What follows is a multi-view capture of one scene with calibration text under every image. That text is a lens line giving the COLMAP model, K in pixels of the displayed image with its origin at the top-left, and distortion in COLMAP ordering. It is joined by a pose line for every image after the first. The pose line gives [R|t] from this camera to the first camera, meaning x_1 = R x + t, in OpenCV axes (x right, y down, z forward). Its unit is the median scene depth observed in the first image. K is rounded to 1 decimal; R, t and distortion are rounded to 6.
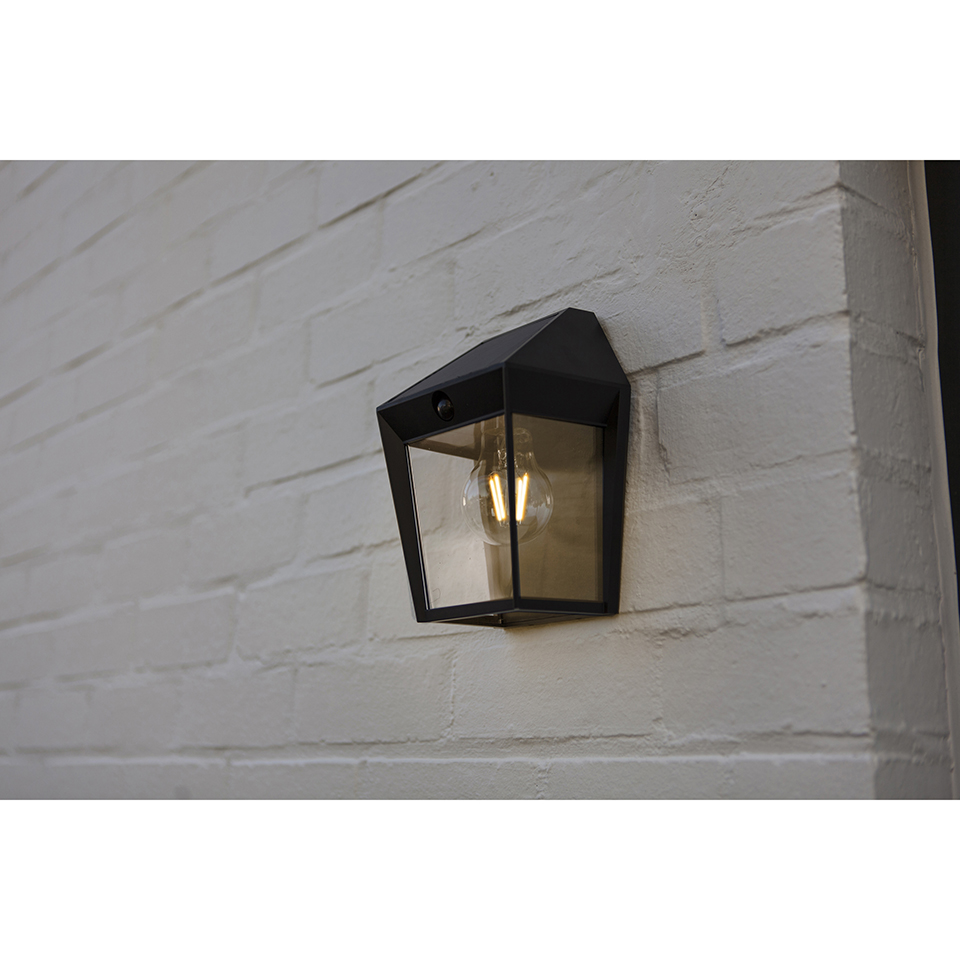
lens RADIAL K [[1269.3, 0, 481.9], [0, 1269.3, 472.1], [0, 0, 1]] dist [-0.017701, 0.000000]
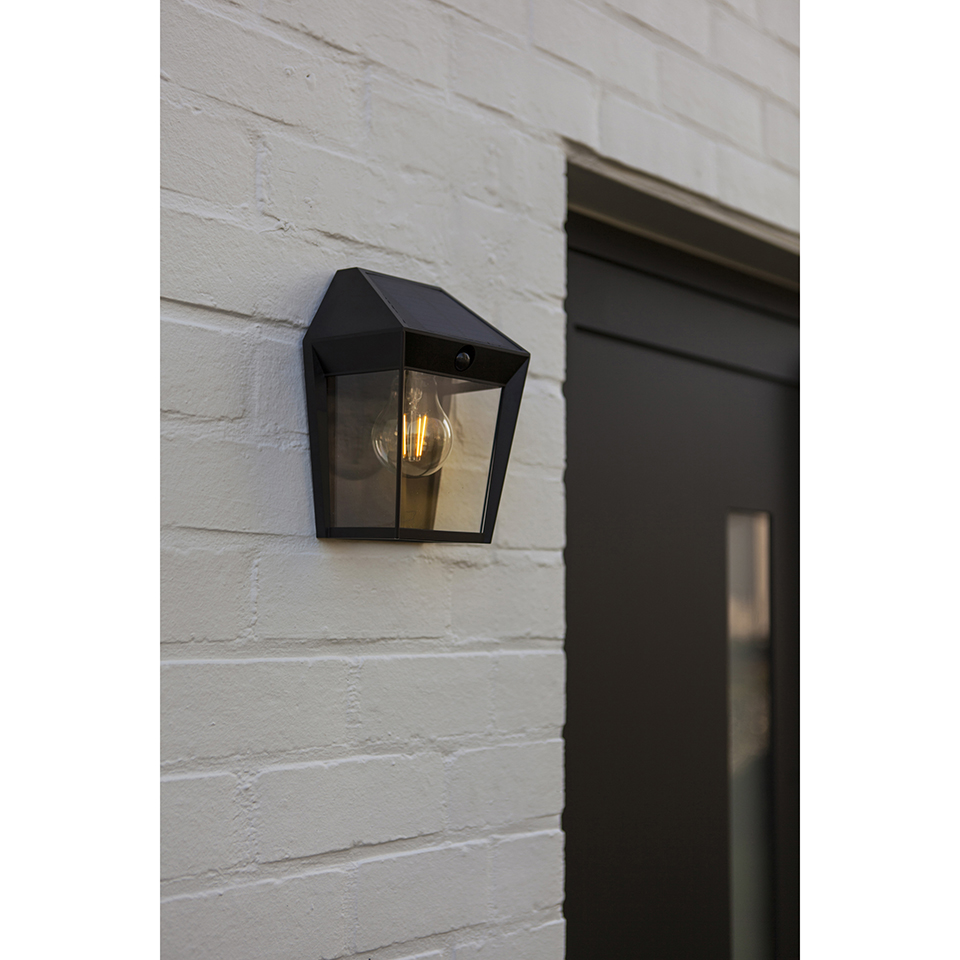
lens RADIAL K [[1276.3, 0, 481.3], [0, 1276.3, 479.3], [0, 0, 1]] dist [-0.004040, 0.000000]
pose [[-0.078934, 0.093517, 0.992484, -1.164294], [-0.240639, 0.964361, -0.110005, 0.176252], [-0.967400, -0.247514, -0.053617, 1.024624]]
